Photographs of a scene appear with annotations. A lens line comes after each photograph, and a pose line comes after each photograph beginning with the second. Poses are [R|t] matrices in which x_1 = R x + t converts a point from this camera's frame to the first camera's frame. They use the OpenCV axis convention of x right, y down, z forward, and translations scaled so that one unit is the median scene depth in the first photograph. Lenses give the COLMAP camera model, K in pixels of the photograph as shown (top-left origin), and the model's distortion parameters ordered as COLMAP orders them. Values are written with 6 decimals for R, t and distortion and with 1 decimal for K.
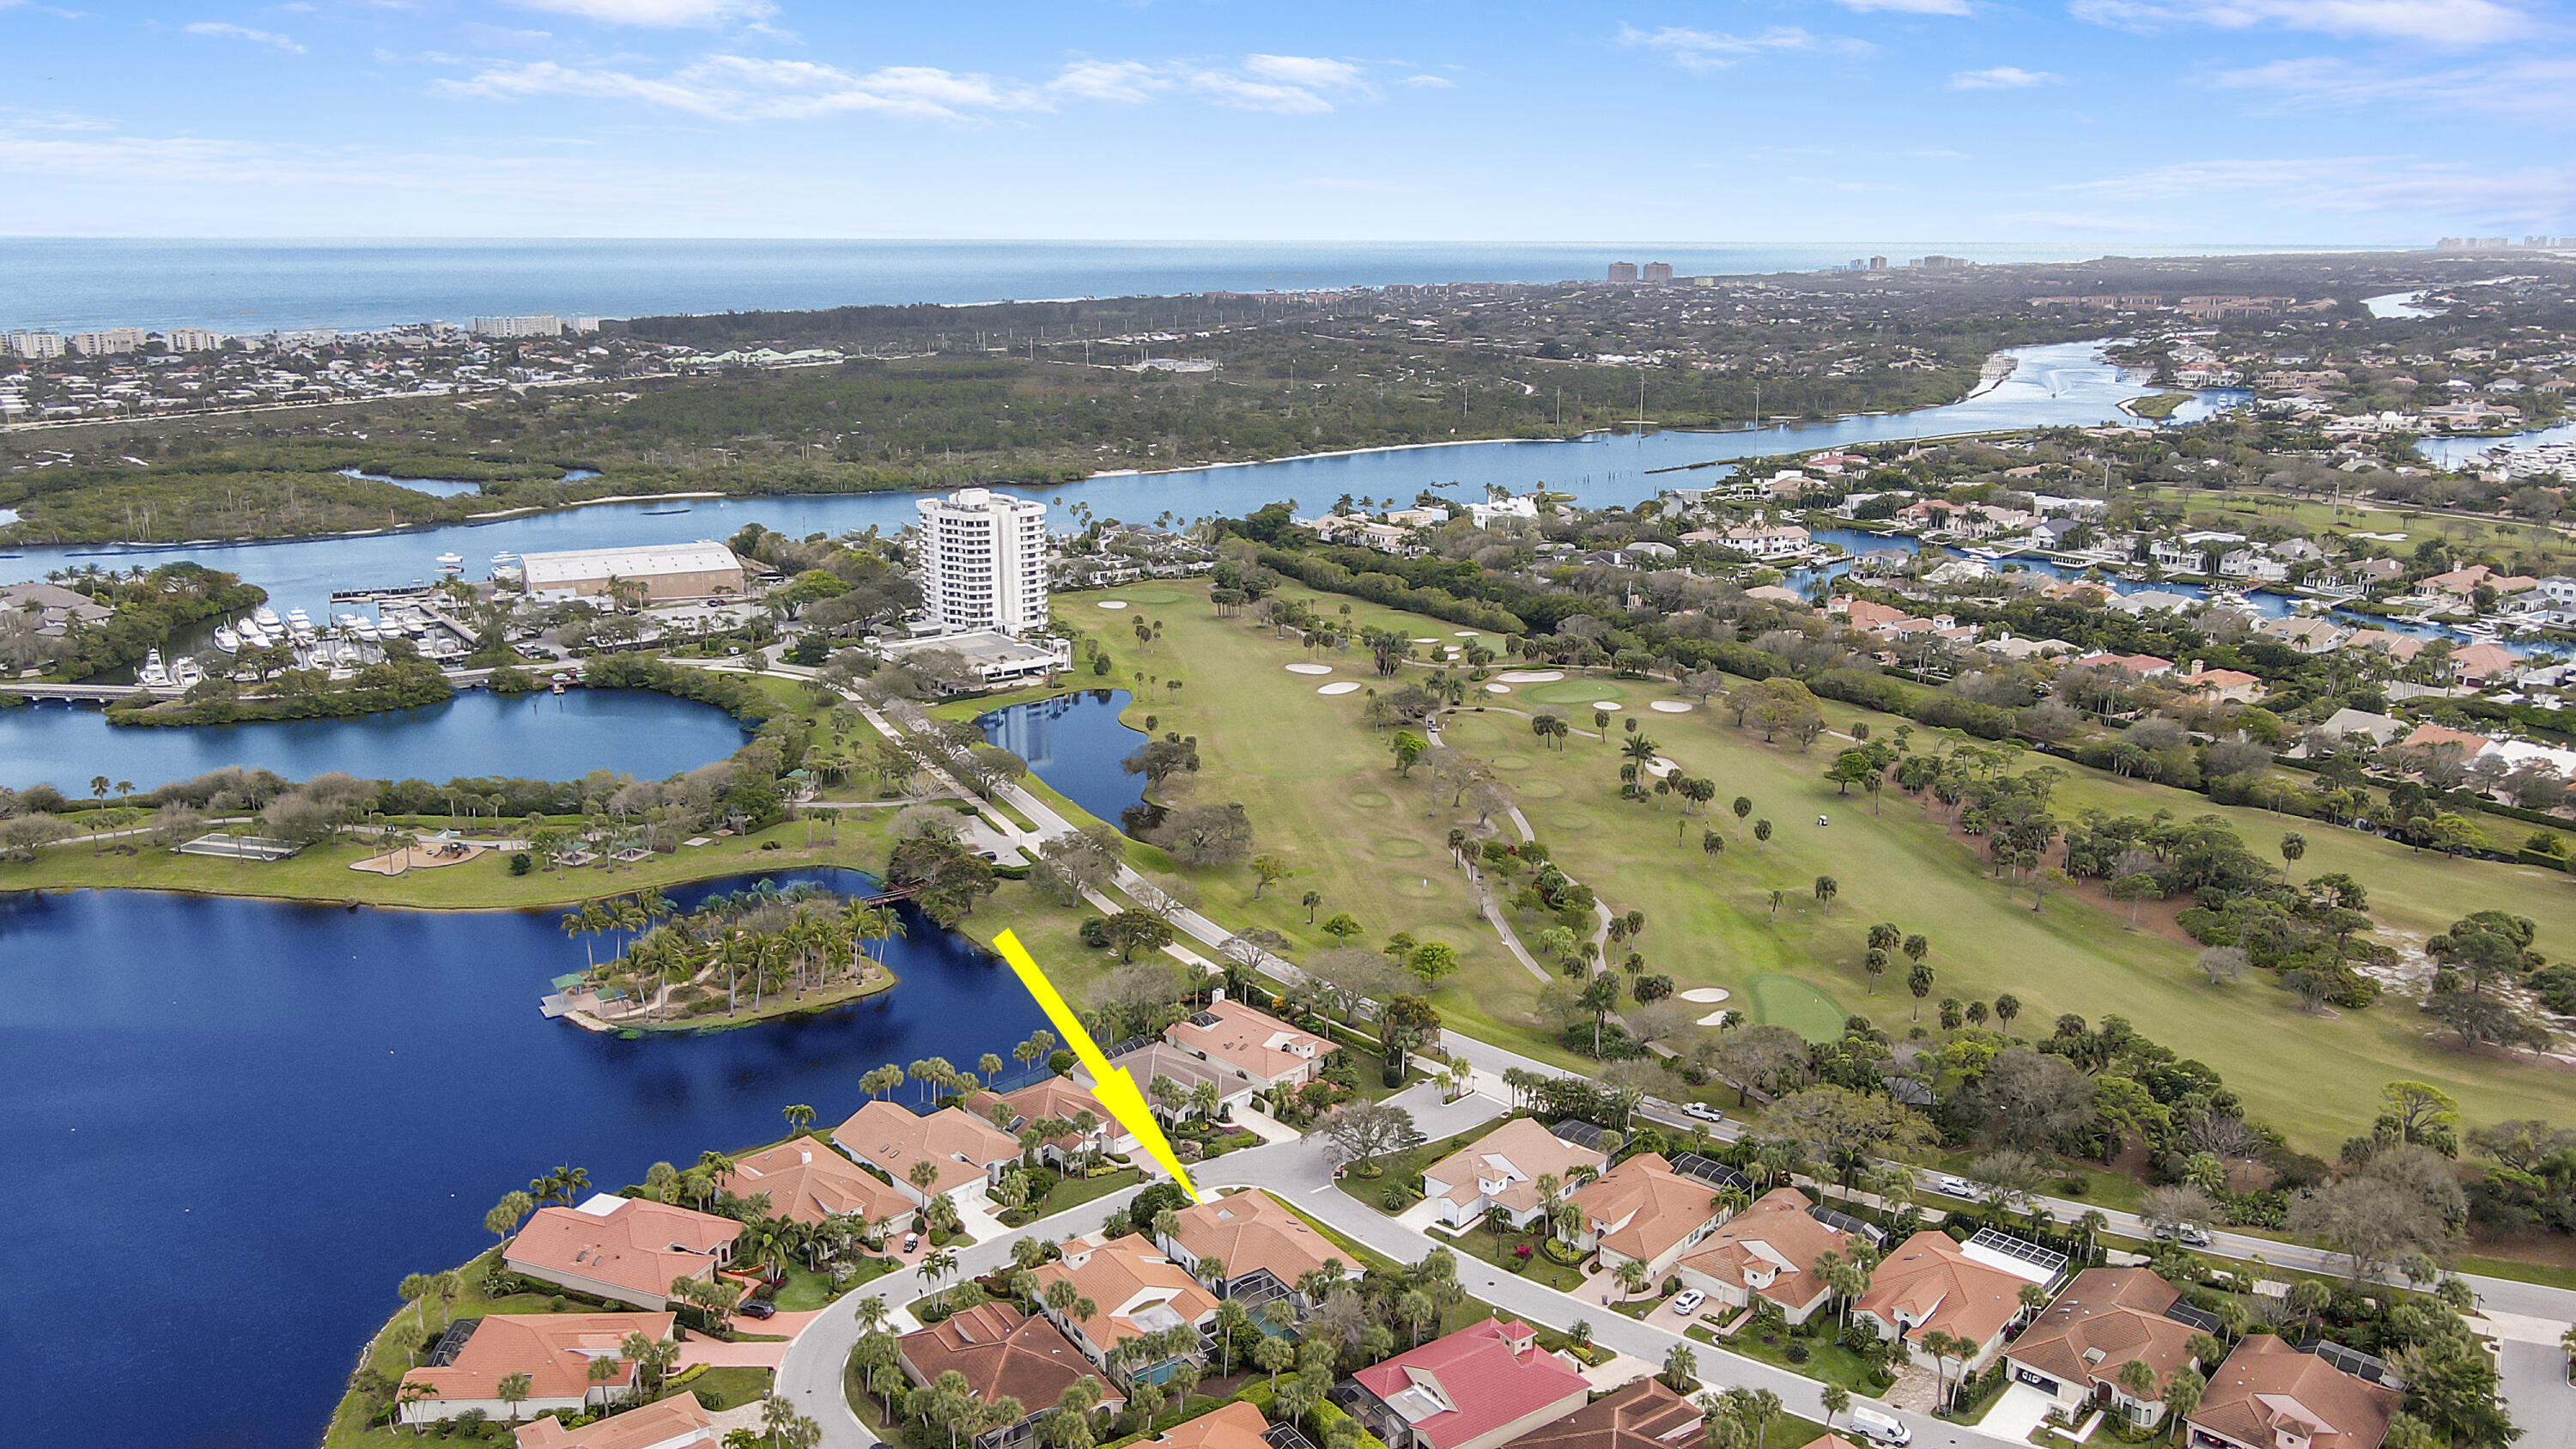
lens RADIAL K [[1858.6, 0, 1288.0], [0, 1858.6, 724.5], [0, 0, 1]] dist [-0.007802, 0.043948]
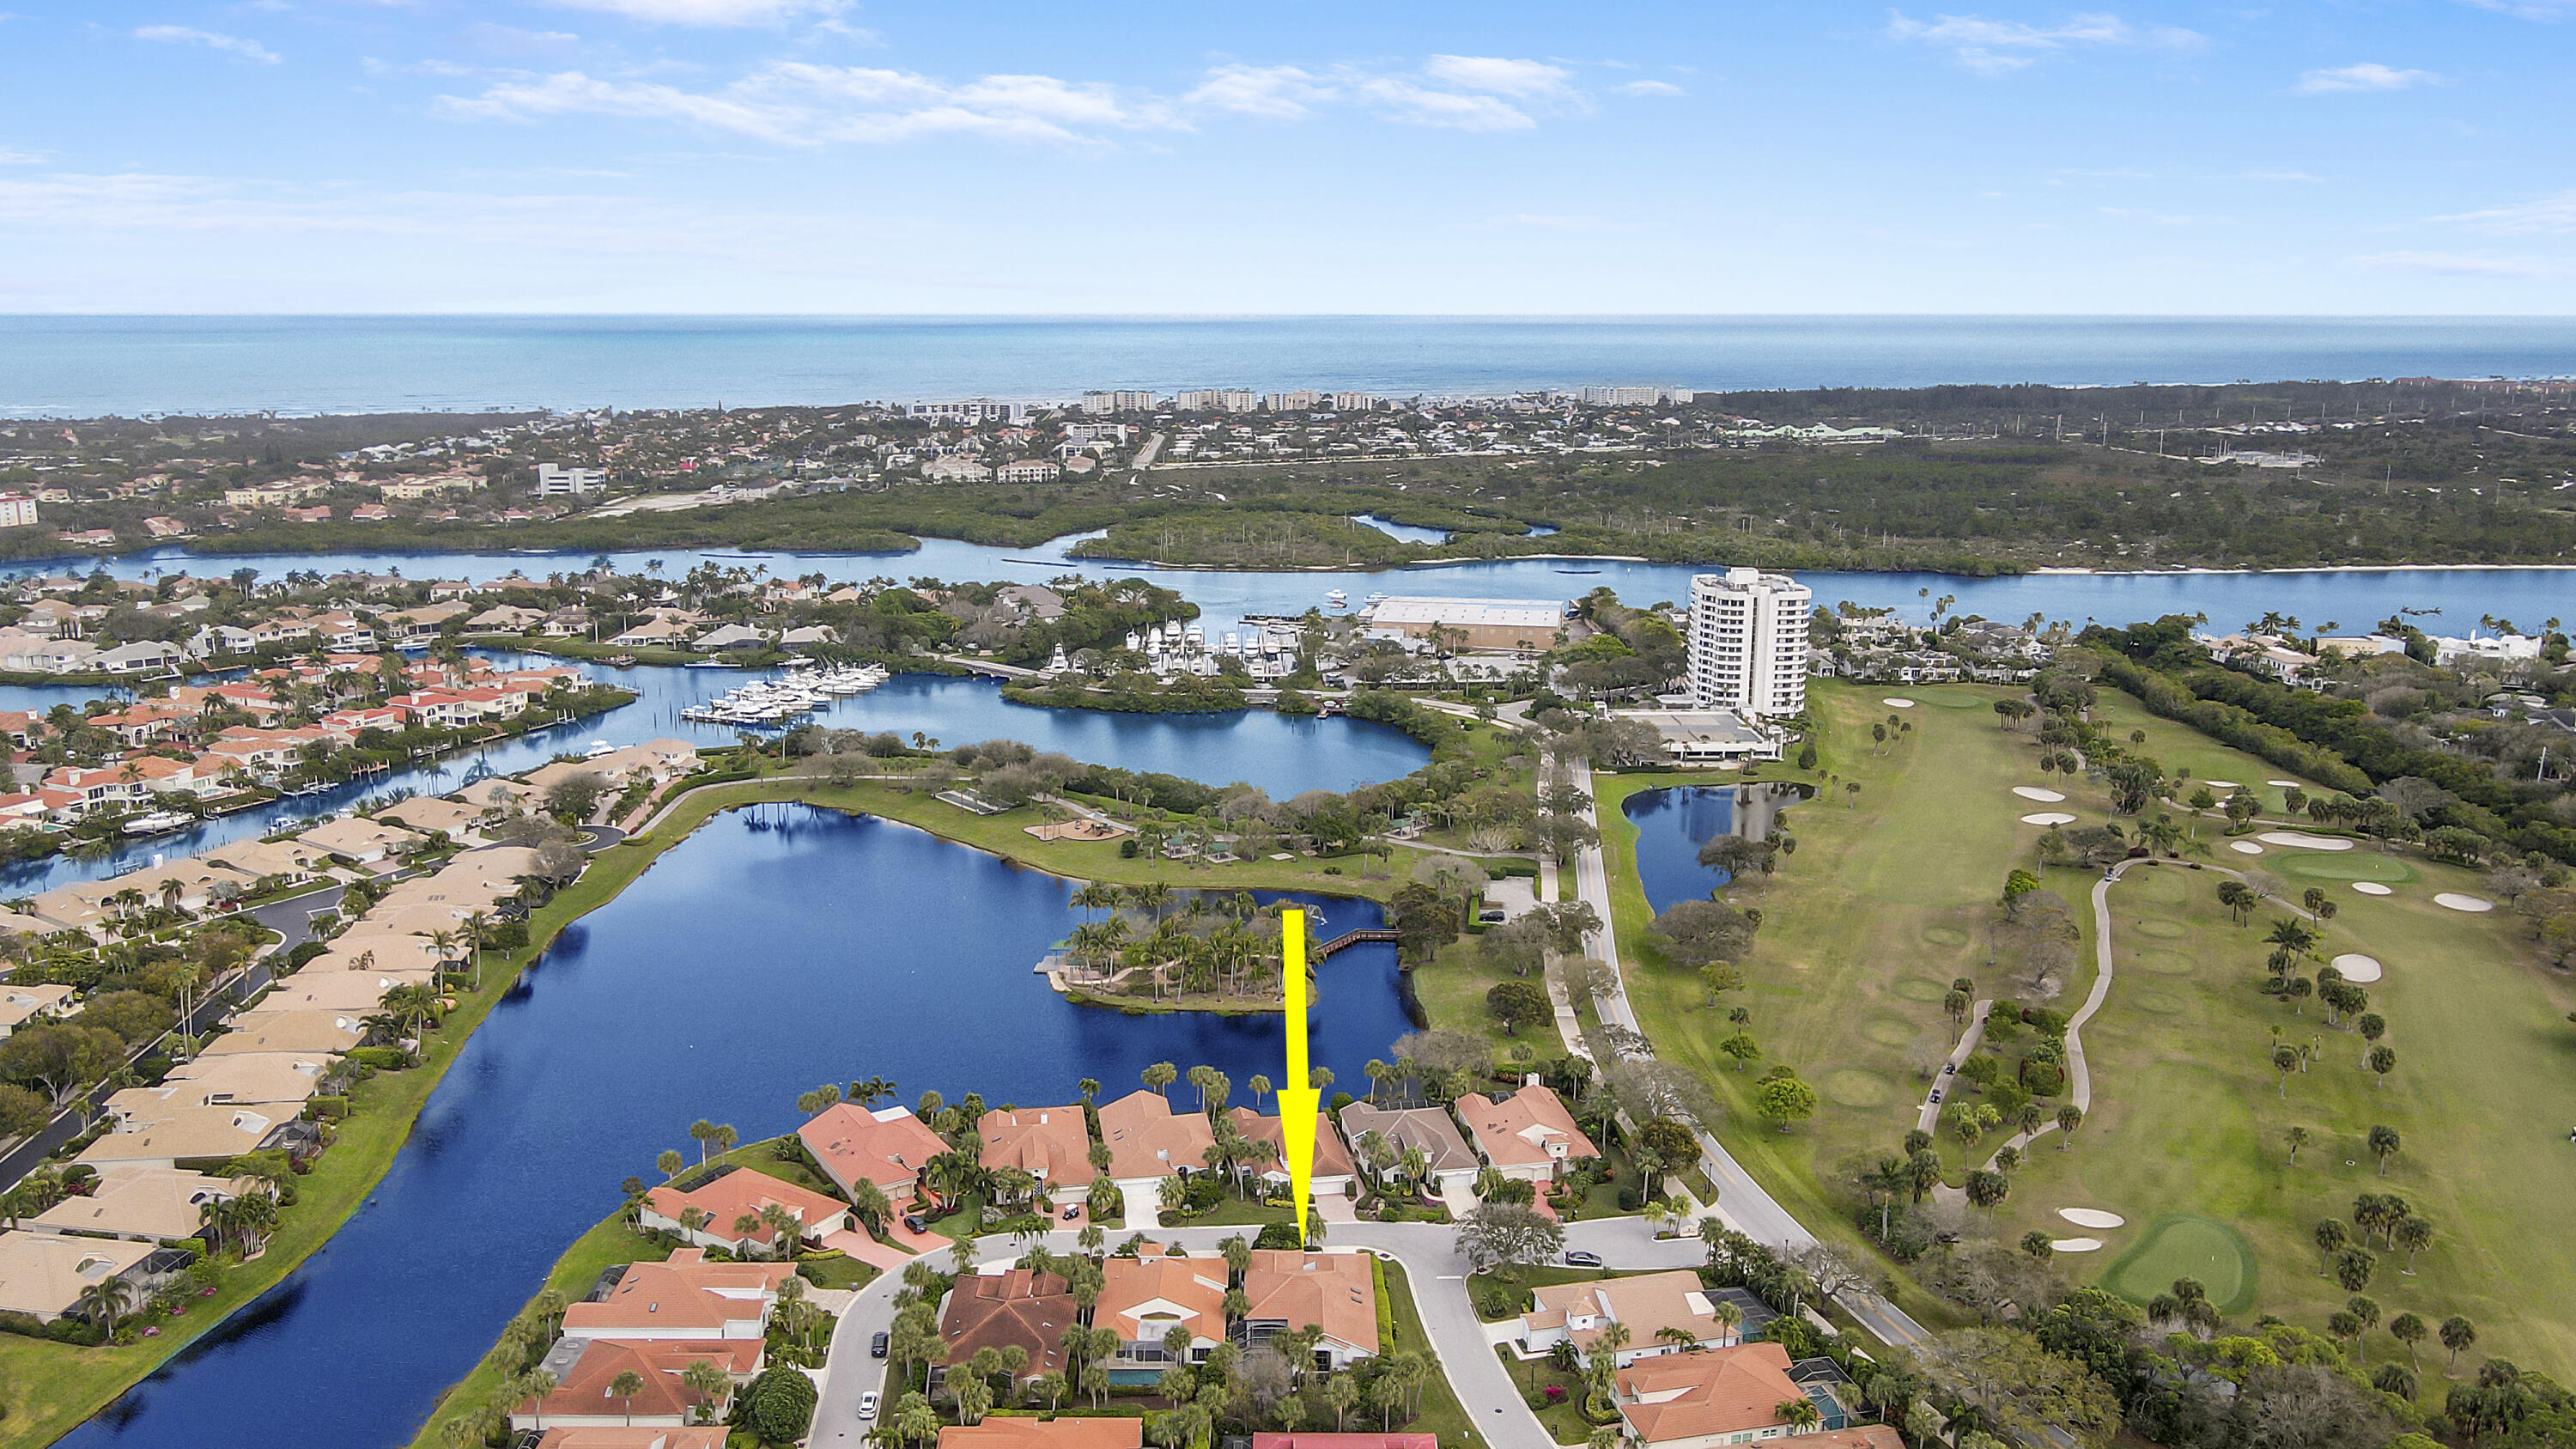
lens RADIAL K [[1858.6, 0, 1288.0], [0, 1858.6, 724.5], [0, 0, 1]] dist [-0.007802, 0.043948]
pose [[0.829397, 0.124119, -0.544697, 0.172460], [-0.145278, 0.989382, 0.004238, -0.012457], [0.539439, 0.075617, 0.838622, 0.039855]]
